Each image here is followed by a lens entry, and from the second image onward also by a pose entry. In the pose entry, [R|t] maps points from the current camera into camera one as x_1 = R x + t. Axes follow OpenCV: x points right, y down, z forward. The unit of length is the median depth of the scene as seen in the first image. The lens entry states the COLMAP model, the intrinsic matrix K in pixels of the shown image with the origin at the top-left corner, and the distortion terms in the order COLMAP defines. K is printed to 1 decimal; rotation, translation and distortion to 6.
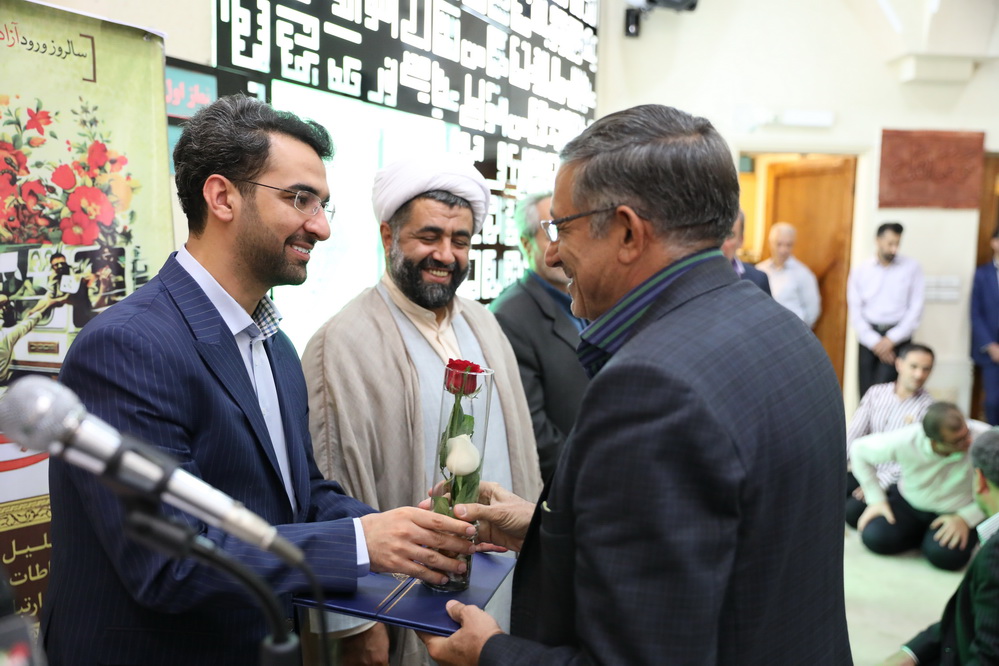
lens RADIAL K [[962.3, 0, 499.5], [0, 962.3, 333.0], [0, 0, 1]] dist [-0.023623, 0.092452]
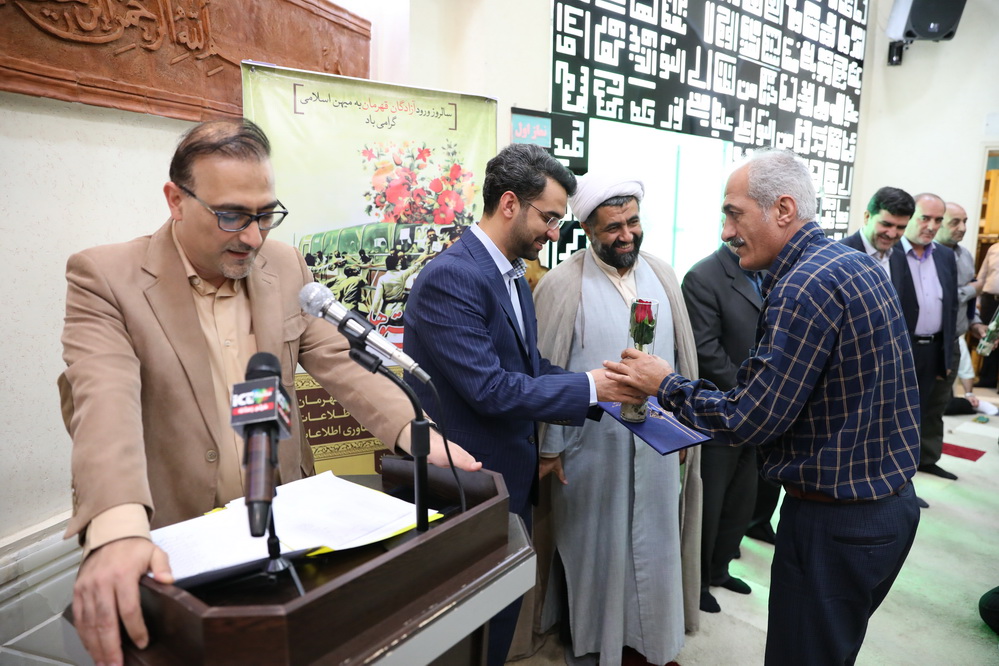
lens RADIAL K [[670.9, 0, 499.5], [0, 670.9, 333.0], [0, 0, 1]] dist [-0.107776, 0.077781]
pose [[0.902659, 0.066622, -0.425169, 0.174315], [-0.038732, 0.996512, 0.073919, 0.010957], [0.428610, -0.050256, 0.902091, -0.059030]]
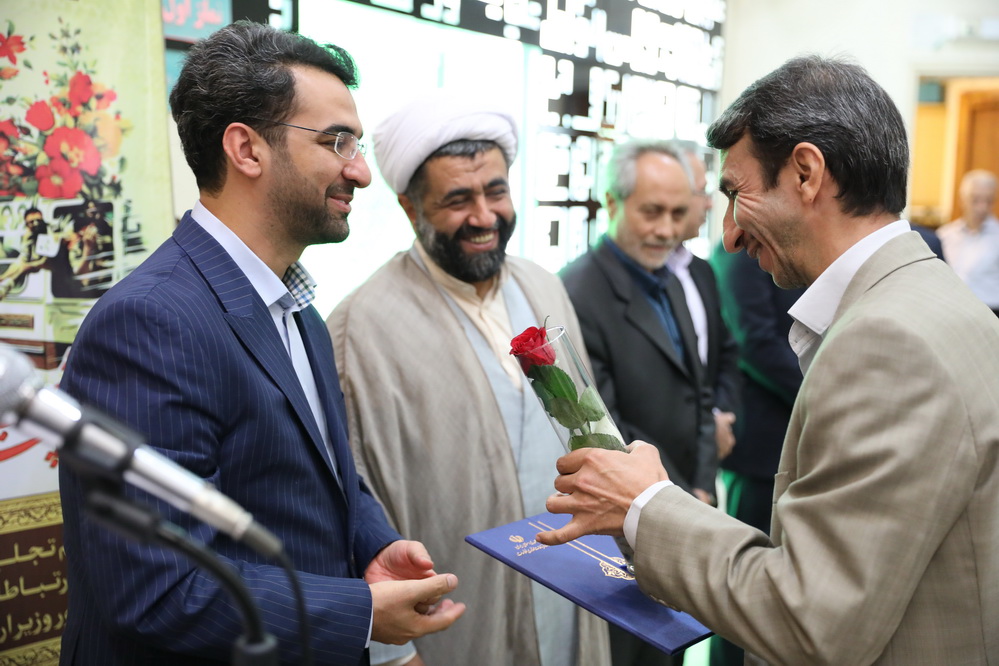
lens RADIAL K [[1252.4, 0, 499.5], [0, 1252.4, 333.0], [0, 0, 1]] dist [0.048809, 0.080347]
pose [[0.996304, 0.011124, -0.085176, 0.032810], [-0.010015, 0.999860, 0.013435, 0.005695], [0.085313, -0.012533, 0.996275, -0.048919]]
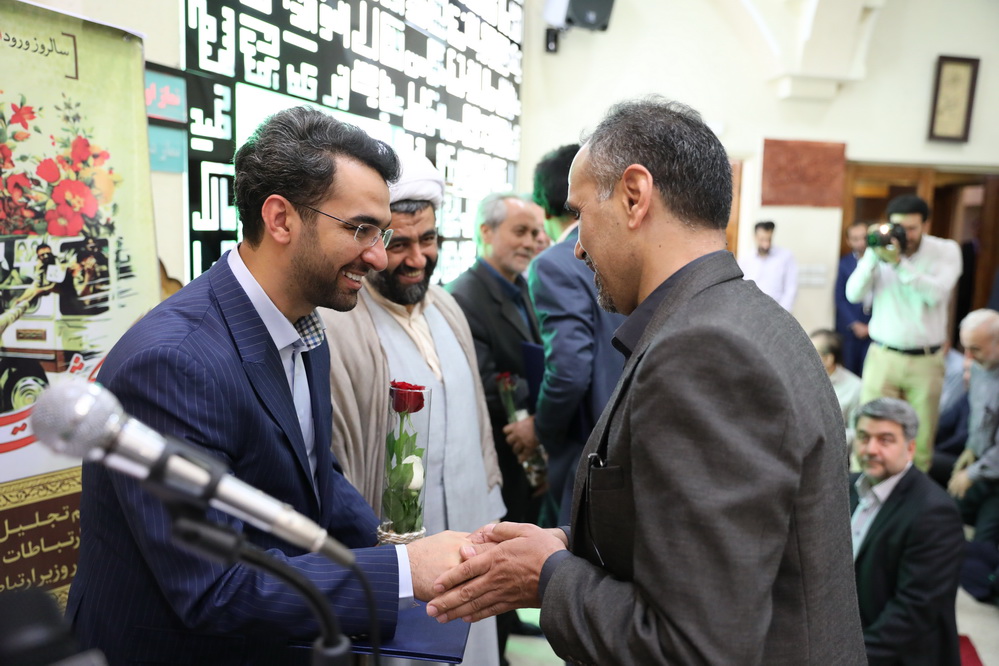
lens RADIAL K [[842.6, 0, 499.5], [0, 842.6, 333.0], [0, 0, 1]] dist [-0.061769, 0.094699]
pose [[0.995931, -0.006862, 0.089854, -0.045973], [0.004800, 0.999721, 0.023140, -0.004754], [-0.089988, -0.022615, 0.995686, 0.050608]]
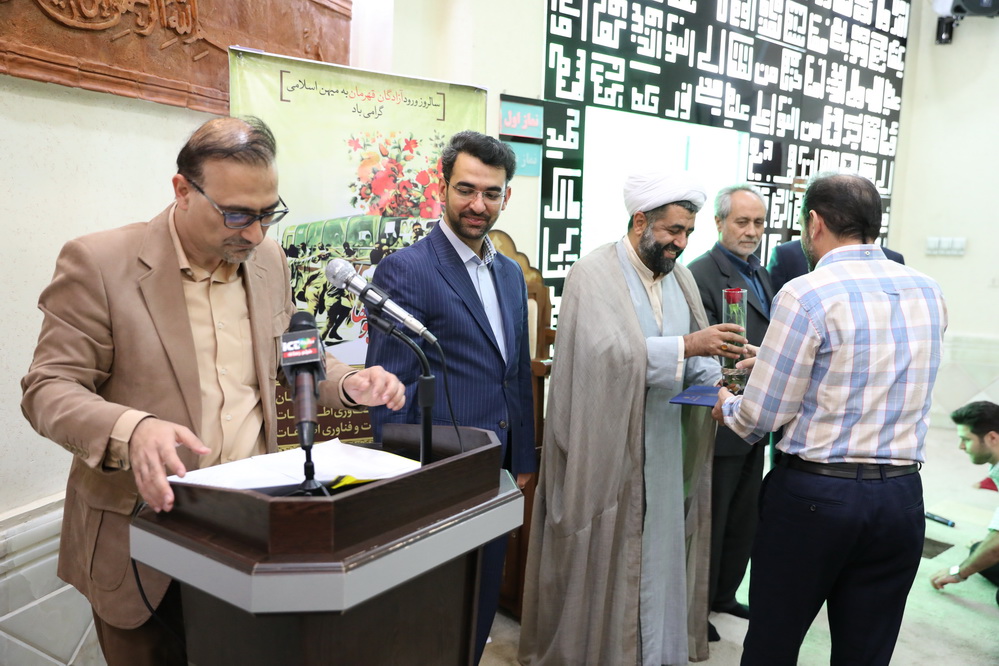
lens RADIAL K [[845.1, 0, 499.5], [0, 845.1, 333.0], [0, 0, 1]] dist [-0.056861, 0.088938]
pose [[0.912621, 0.063161, -0.403897, 0.266947], [-0.052669, 0.997925, 0.037045, 0.044932], [0.405399, -0.012536, 0.914054, -0.284873]]
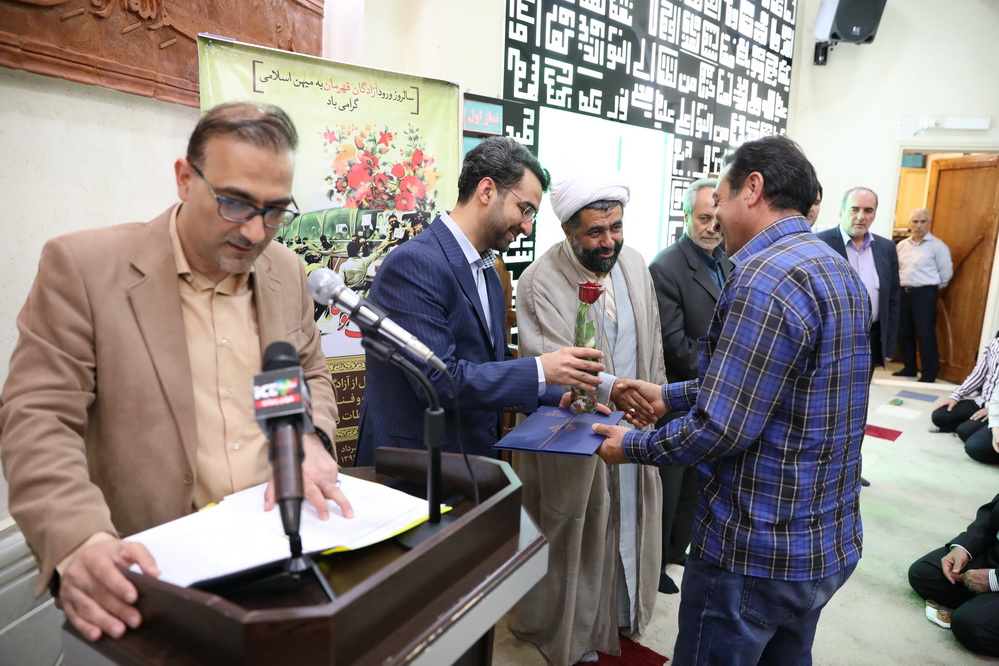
lens RADIAL K [[673.5, 0, 499.5], [0, 673.5, 333.0], [0, 0, 1]] dist [-0.107359, 0.077582]
pose [[0.944522, 0.069686, -0.320971, 0.112844], [-0.044279, 0.995328, 0.085797, 0.014807], [0.325450, -0.066825, 0.943195, -0.080040]]
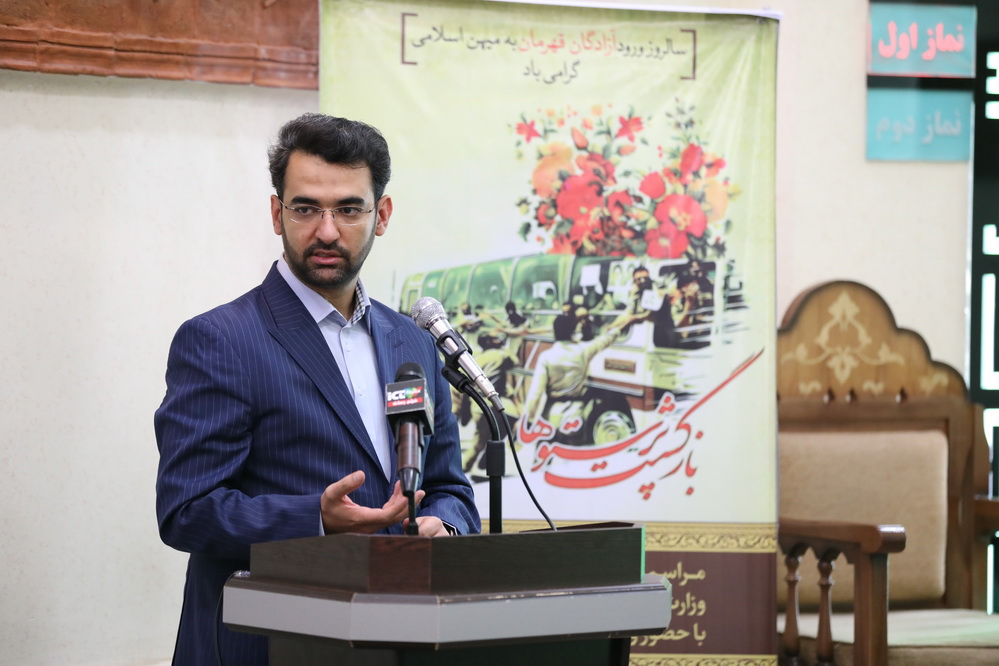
lens RADIAL K [[3938.7, 0, 532.8], [0, 3938.7, 334.2], [0, 0, 1]] dist [0.460373, 3.019828]
pose [[0.795704, 0.008351, -0.605629, 1.638296], [-0.060347, 0.996023, -0.065553, 0.221081], [0.602672, 0.088709, 0.793043, -1.931559]]
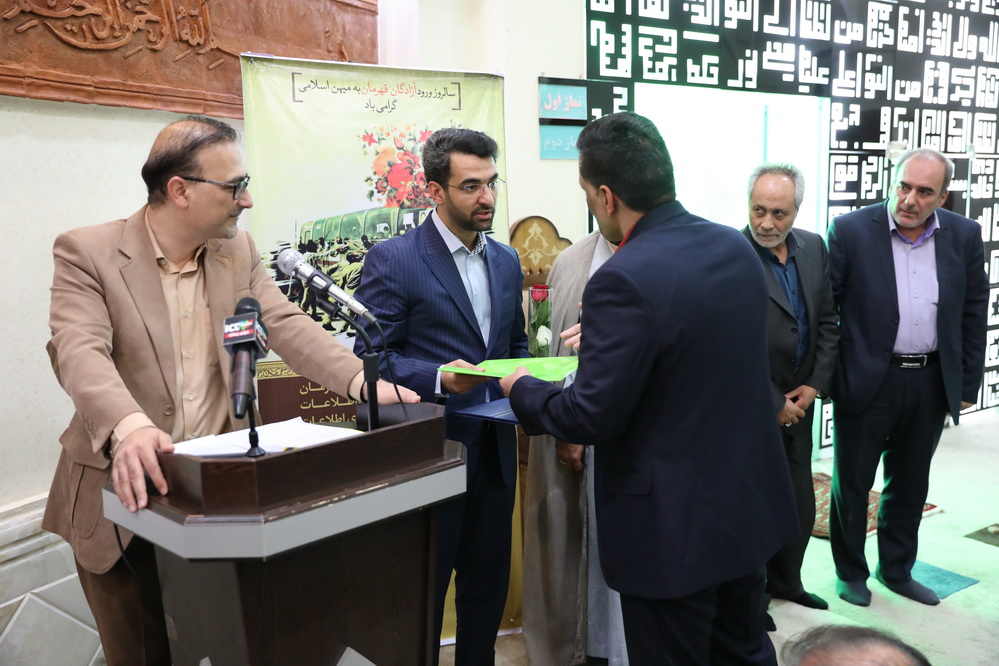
lens RADIAL K [[908.4, 0, 499.5], [0, 908.4, 333.0], [0, 0, 1]] dist [-0.038994, 0.097428]
pose [[0.847171, 0.036094, -0.530093, 0.466107], [-0.014990, 0.998916, 0.044060, 0.053887], [0.531109, -0.029380, 0.846794, -0.296370]]
